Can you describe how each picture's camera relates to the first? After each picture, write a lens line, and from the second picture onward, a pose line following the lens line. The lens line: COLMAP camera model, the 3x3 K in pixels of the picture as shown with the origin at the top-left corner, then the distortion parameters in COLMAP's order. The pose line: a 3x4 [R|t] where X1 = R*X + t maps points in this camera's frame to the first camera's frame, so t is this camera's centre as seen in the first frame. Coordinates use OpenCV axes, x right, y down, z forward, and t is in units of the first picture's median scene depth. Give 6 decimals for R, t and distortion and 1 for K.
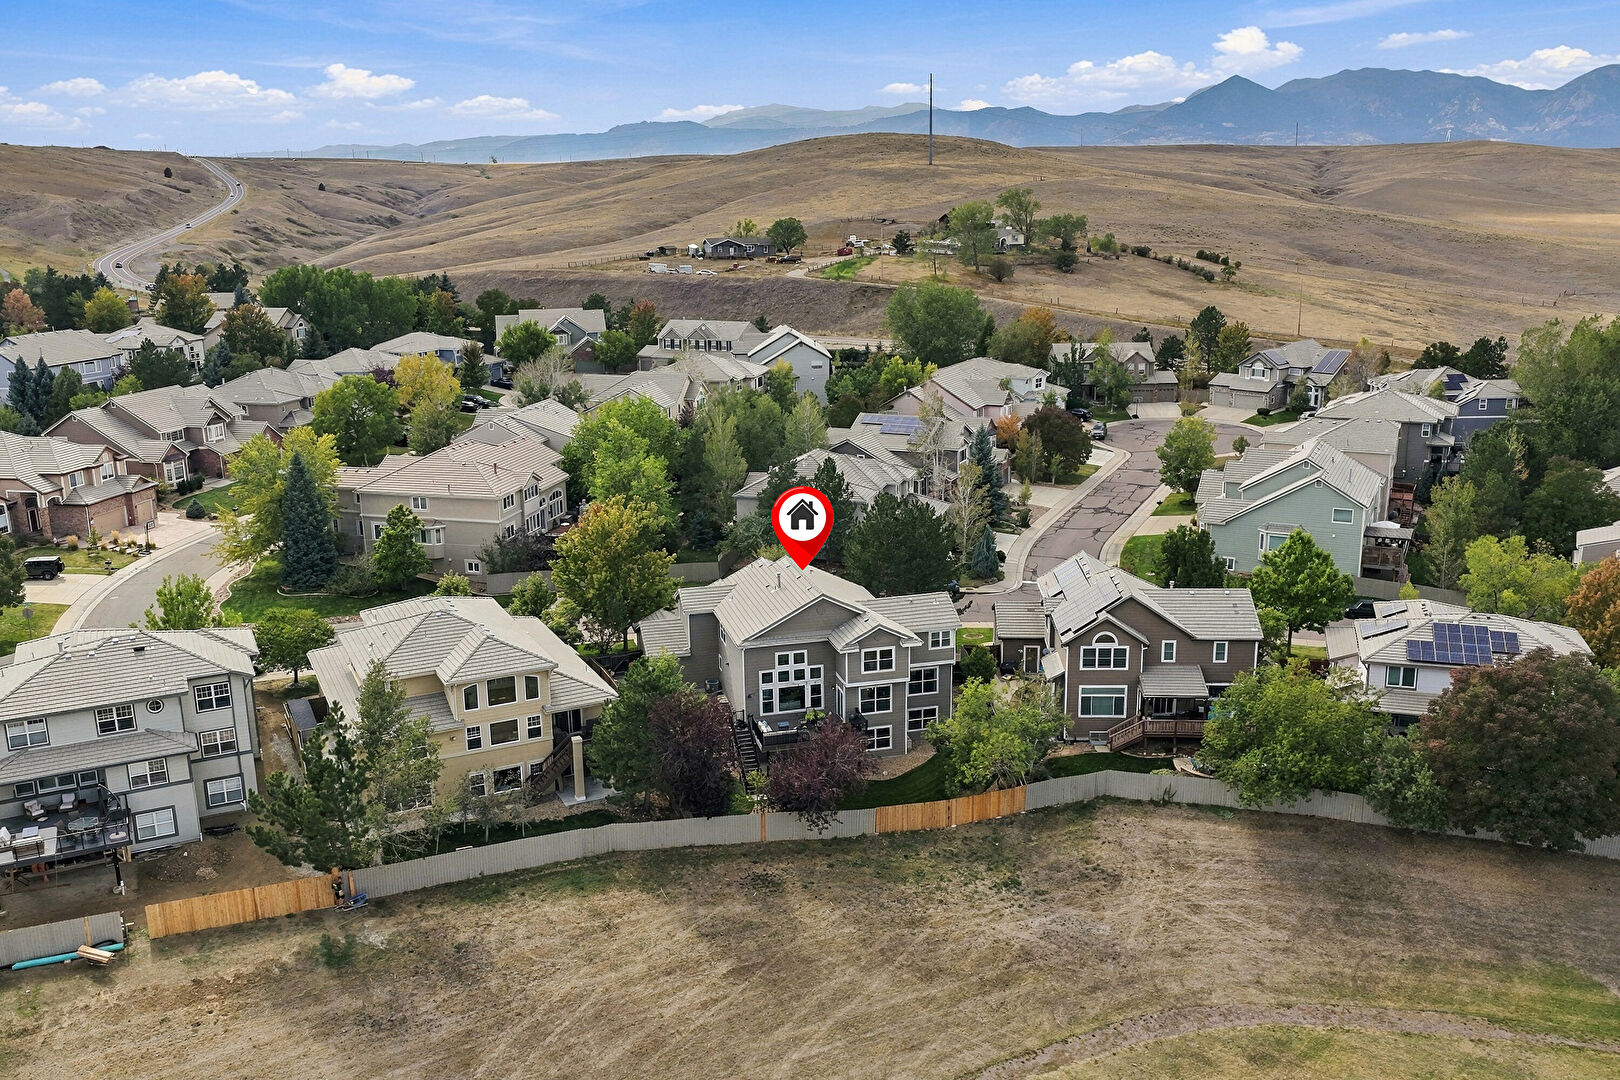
lens RADIAL K [[1384.4, 0, 810.0], [0, 1384.4, 540.0], [0, 0, 1]] dist [-0.009131, 0.022647]
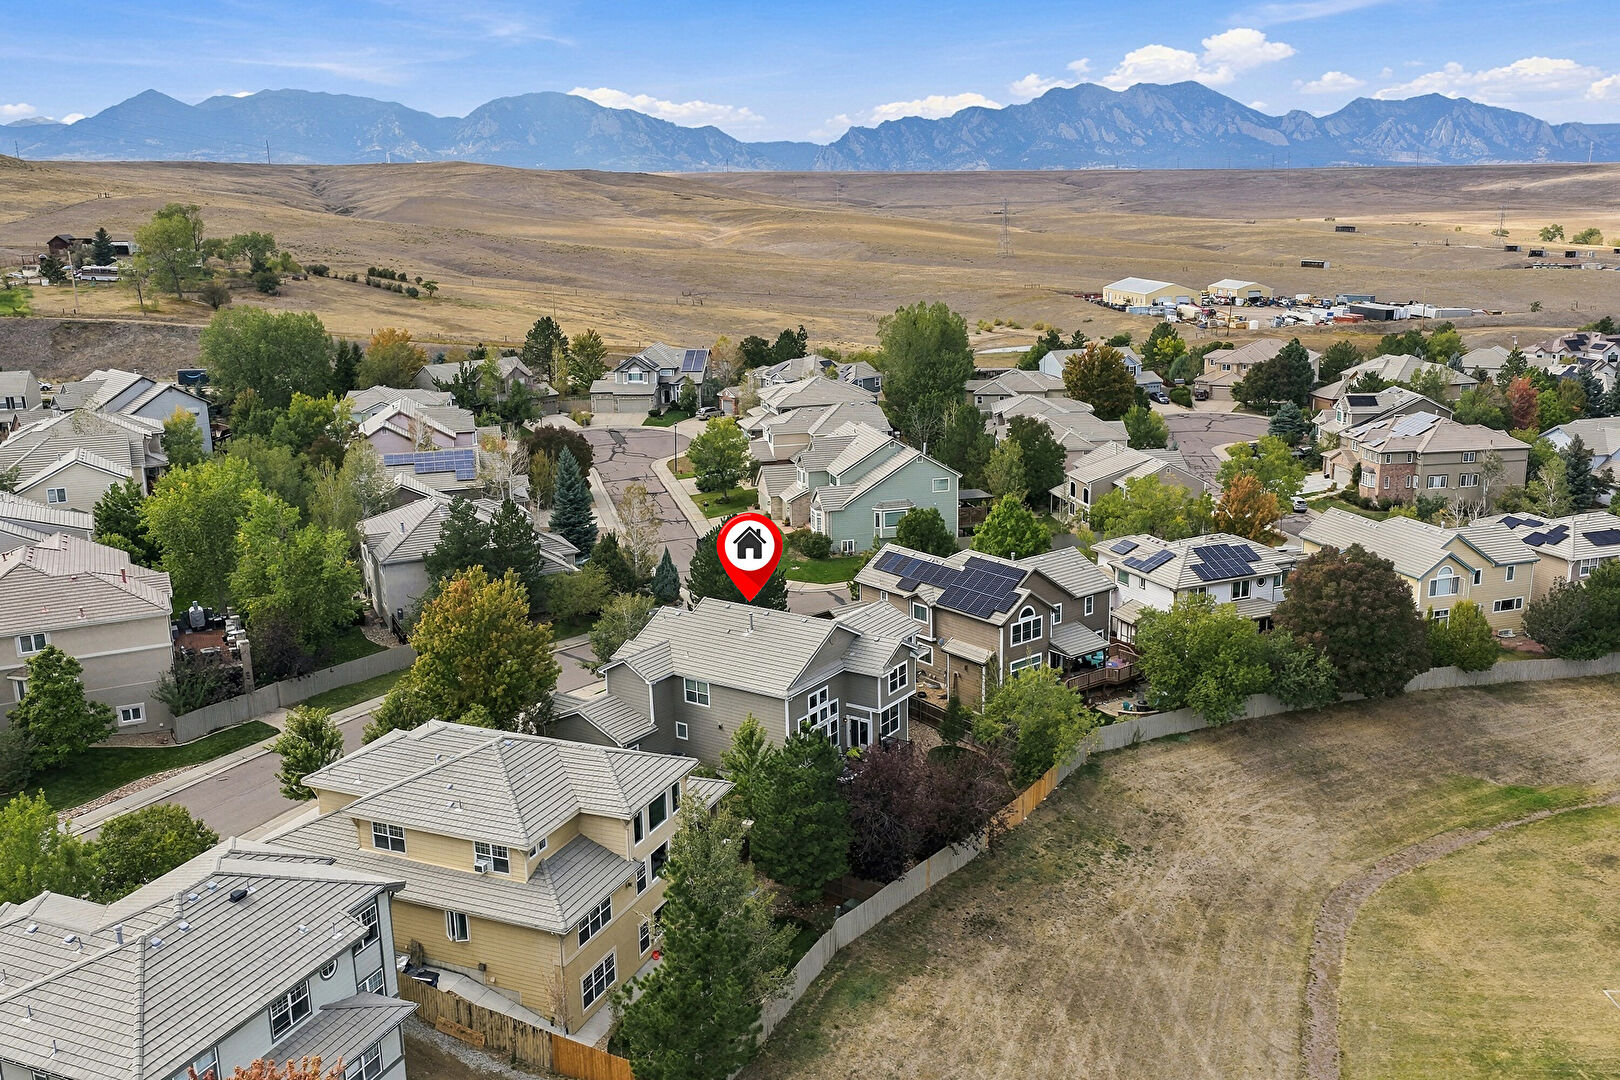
lens RADIAL K [[1399.6, 0, 810.0], [0, 1399.6, 540.0], [0, 0, 1]] dist [-0.000150, 0.004537]
pose [[0.757354, -0.158568, 0.633460, -0.583674], [0.169012, 0.984613, 0.044400, -0.058780], [-0.630753, 0.073436, 0.772501, 0.282668]]
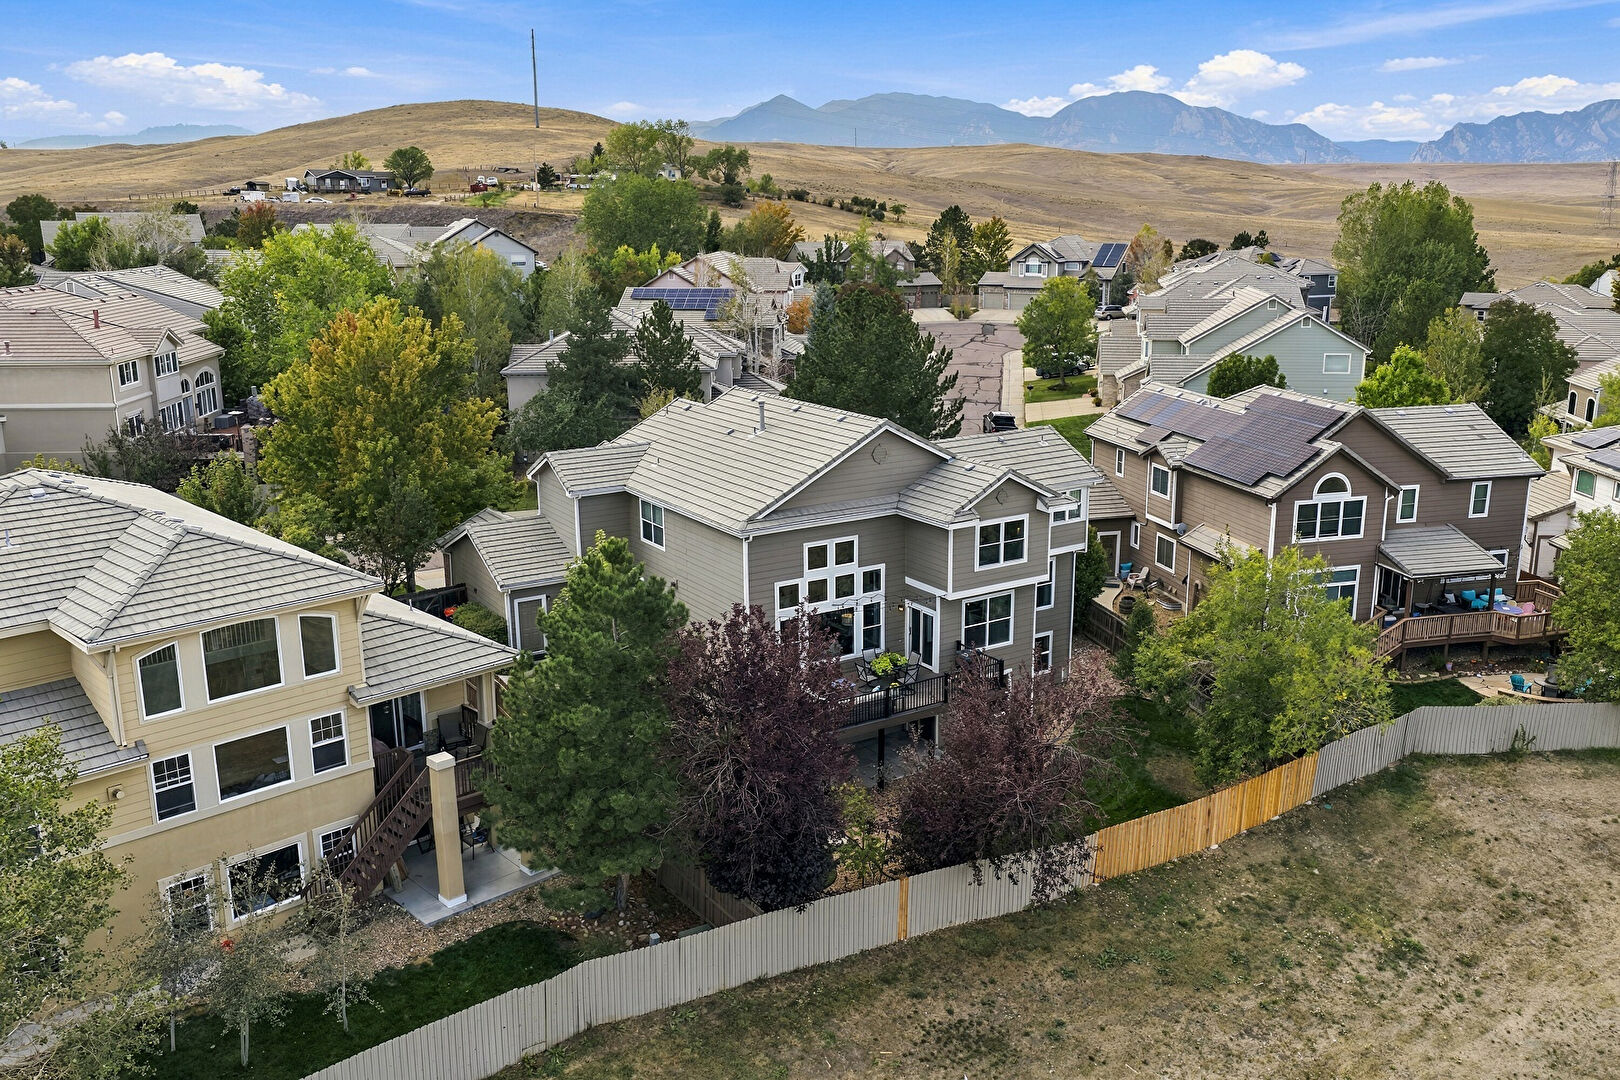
lens RADIAL K [[1343.9, 0, 810.0], [0, 1343.9, 540.0], [0, 0, 1]] dist [-0.005224, 0.025295]
pose [[0.952927, -0.066222, 0.295879, -0.163763], [0.066720, 0.997736, 0.008423, 0.075804], [-0.295767, 0.011715, 0.955188, 0.536728]]
